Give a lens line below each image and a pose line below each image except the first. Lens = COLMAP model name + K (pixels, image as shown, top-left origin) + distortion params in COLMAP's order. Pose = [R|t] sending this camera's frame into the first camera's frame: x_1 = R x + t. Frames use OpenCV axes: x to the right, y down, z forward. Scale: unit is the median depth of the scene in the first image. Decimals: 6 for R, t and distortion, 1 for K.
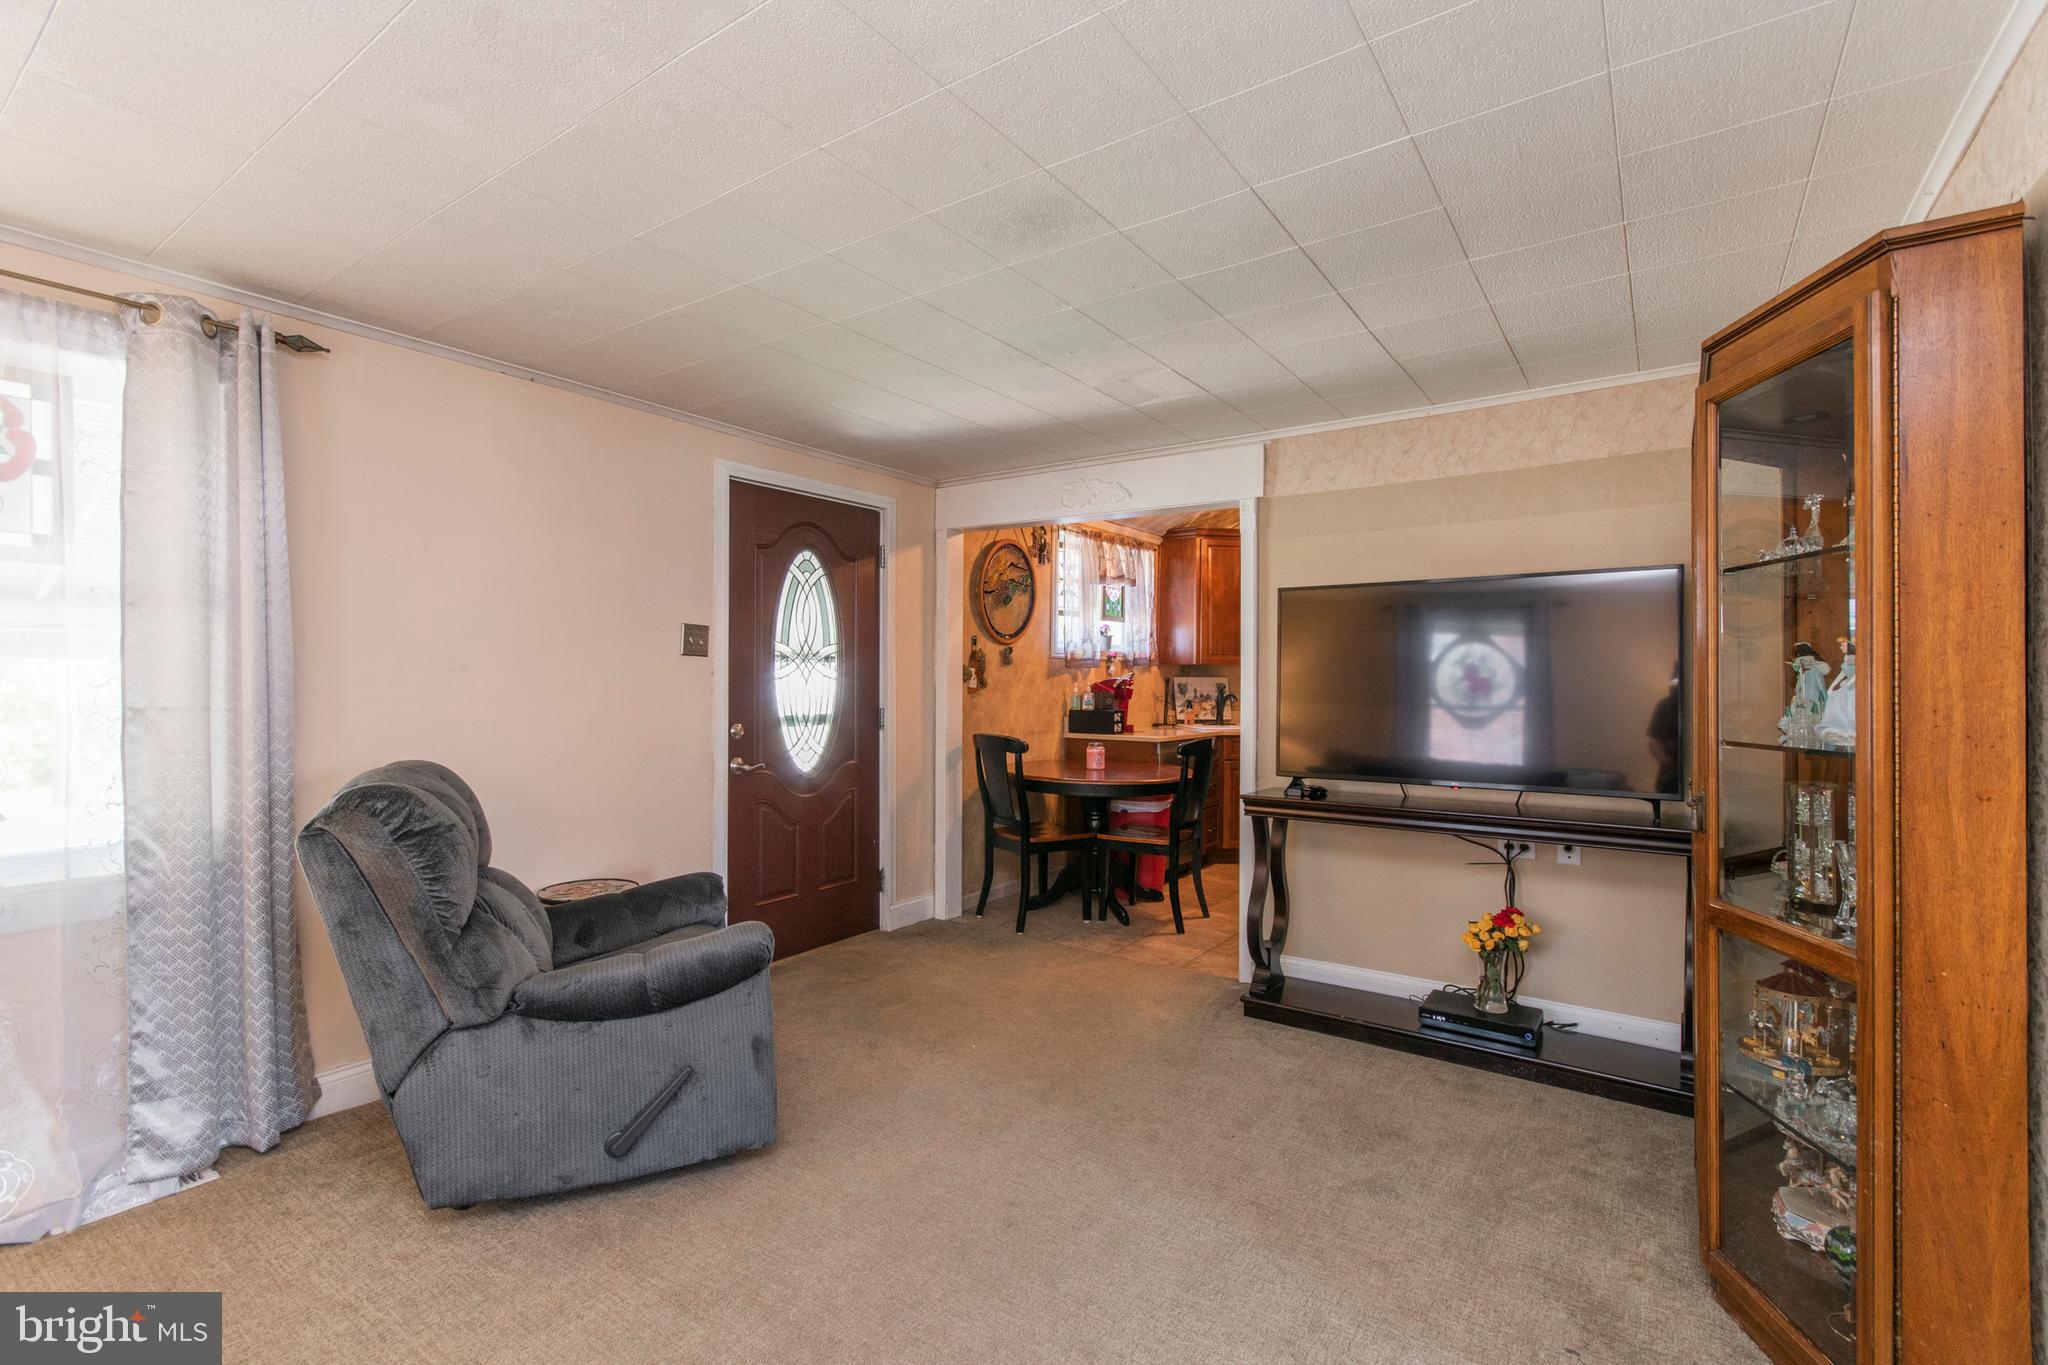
lens RADIAL K [[913.0, 0, 1024.0], [0, 913.0, 682.5], [0, 0, 1]] dist [0.003172, 0.000257]
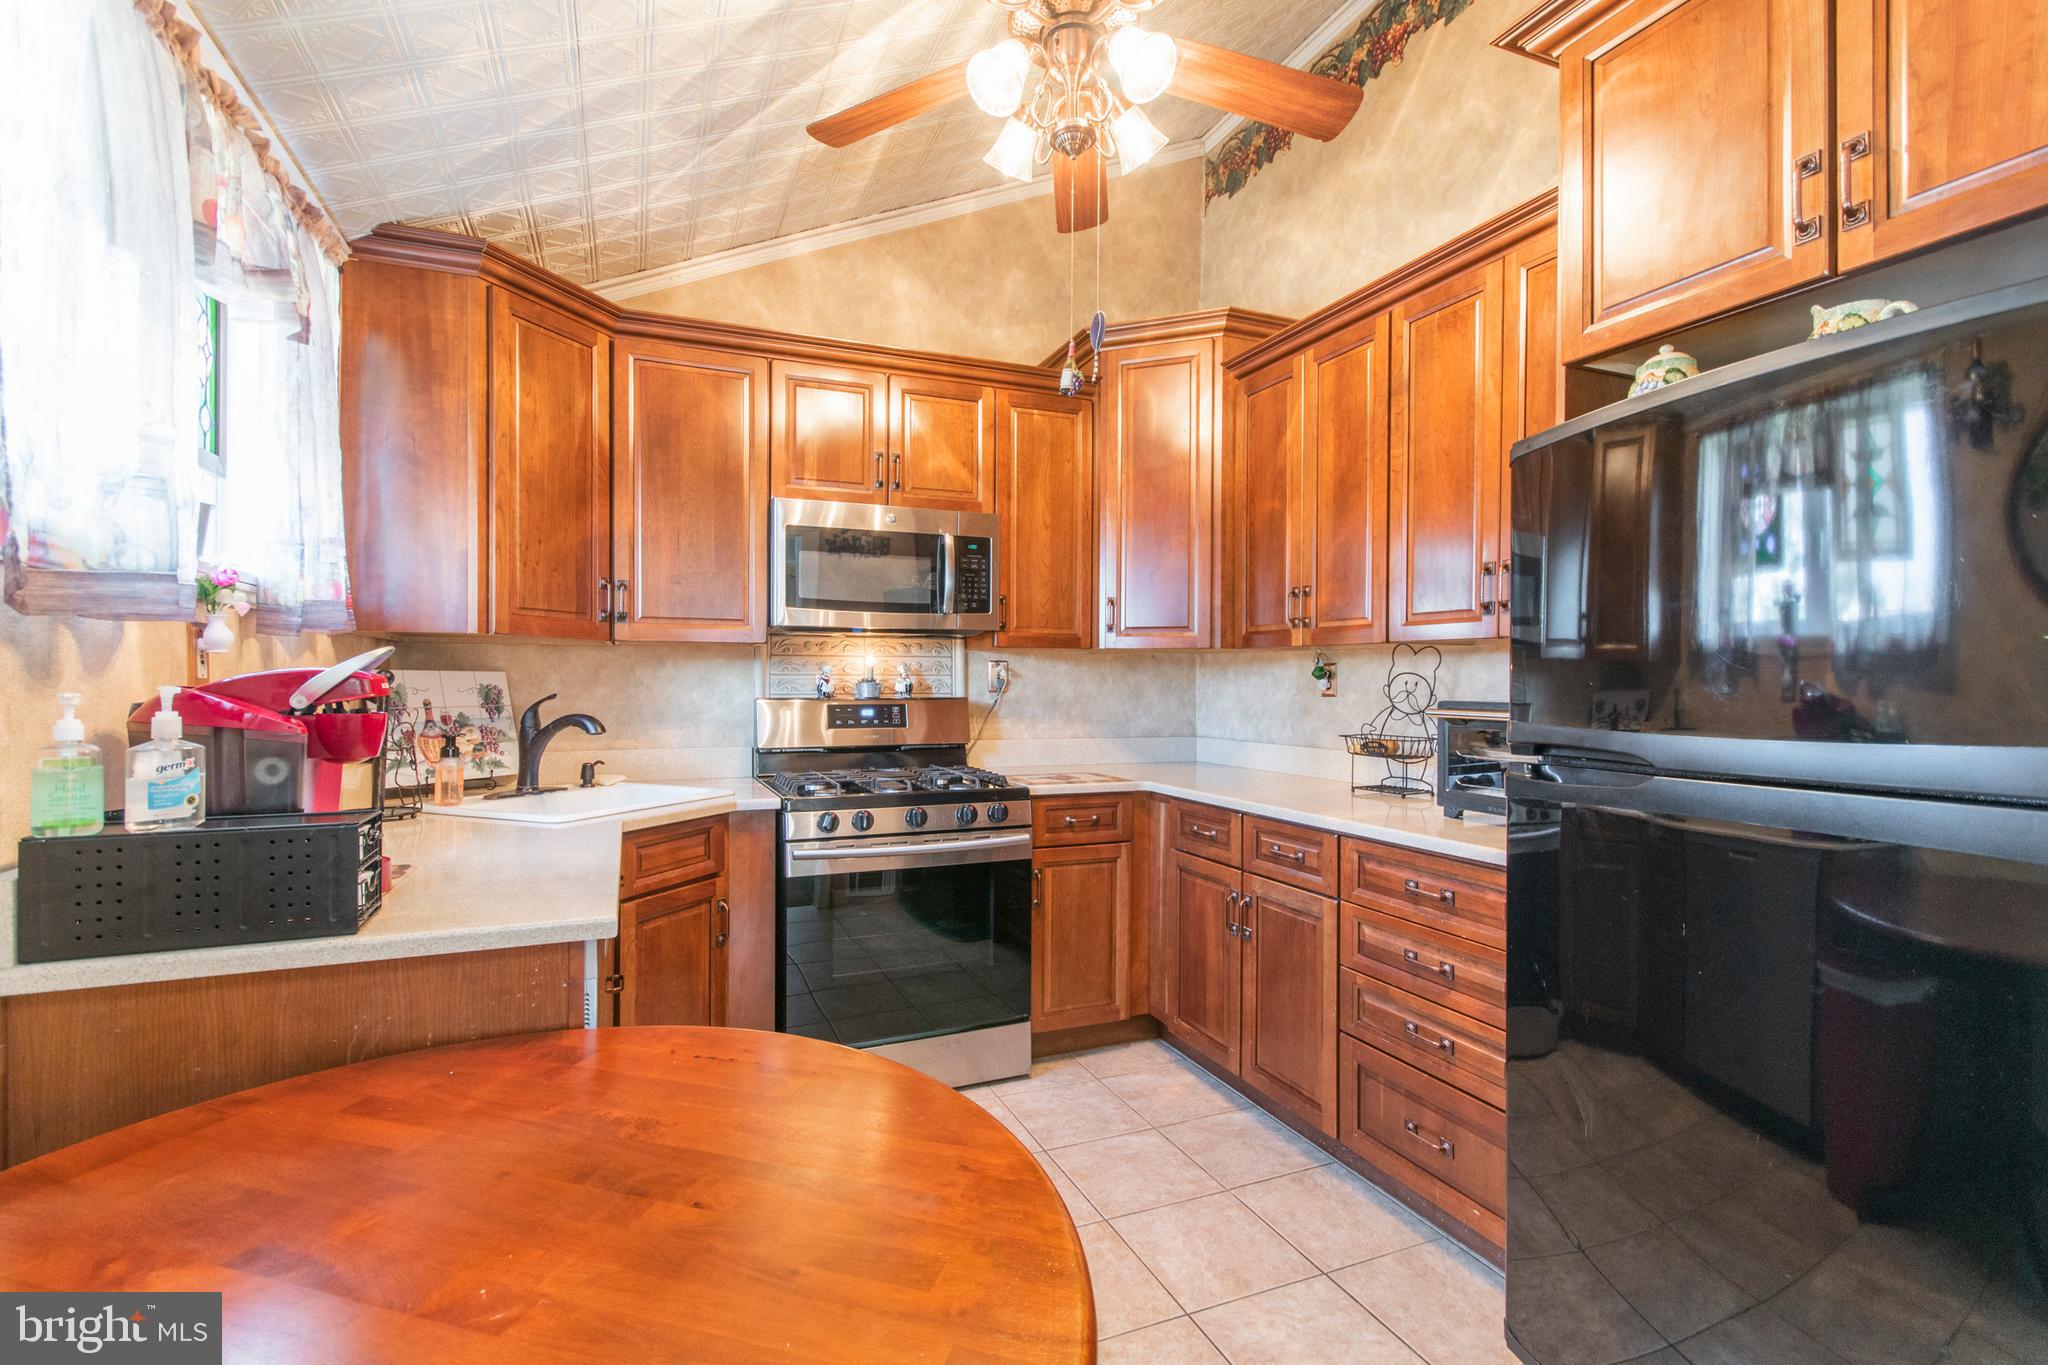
lens RADIAL K [[887.0, 0, 1024.0], [0, 887.0, 682.5], [0, 0, 1]] dist [0.000222, 0.000217]
pose [[0.525647, -0.000140, 0.850703, 0.005634], [-0.002742, 0.999995, 0.001859, -0.002479], [-0.850699, -0.003310, 0.525643, 0.744589]]
